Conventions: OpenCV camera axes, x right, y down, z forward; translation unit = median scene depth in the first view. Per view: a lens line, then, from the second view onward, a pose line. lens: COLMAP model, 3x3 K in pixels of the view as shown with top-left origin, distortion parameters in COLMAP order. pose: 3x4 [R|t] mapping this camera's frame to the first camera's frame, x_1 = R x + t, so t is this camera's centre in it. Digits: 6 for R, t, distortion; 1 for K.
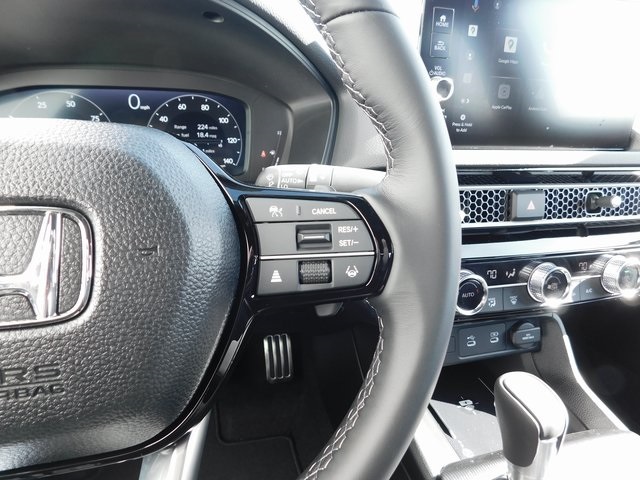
lens RADIAL K [[426.8, 0, 323.4], [0, 426.8, 238.6], [0, 0, 1]] dist [-0.061096, 0.048701]
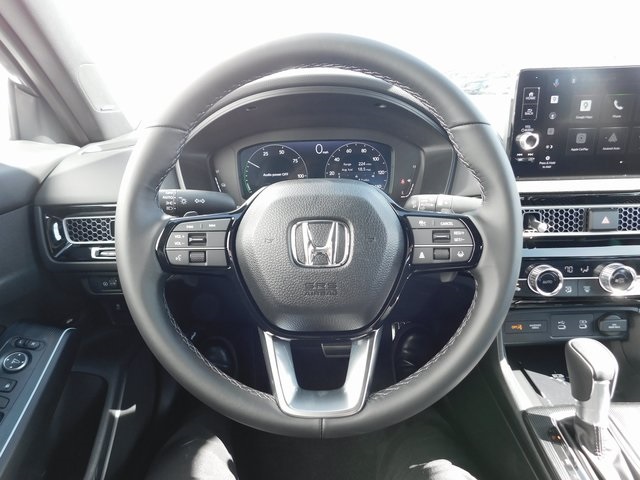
lens RADIAL K [[426.8, 0, 323.4], [0, 426.8, 238.6], [0, 0, 1]] dist [-0.061096, 0.048701]
pose [[0.962193, 0.023725, -0.271335, -0.006697], [-0.029000, 0.999460, -0.015449, 0.026190], [0.270822, 0.022734, 0.962361, -0.521911]]
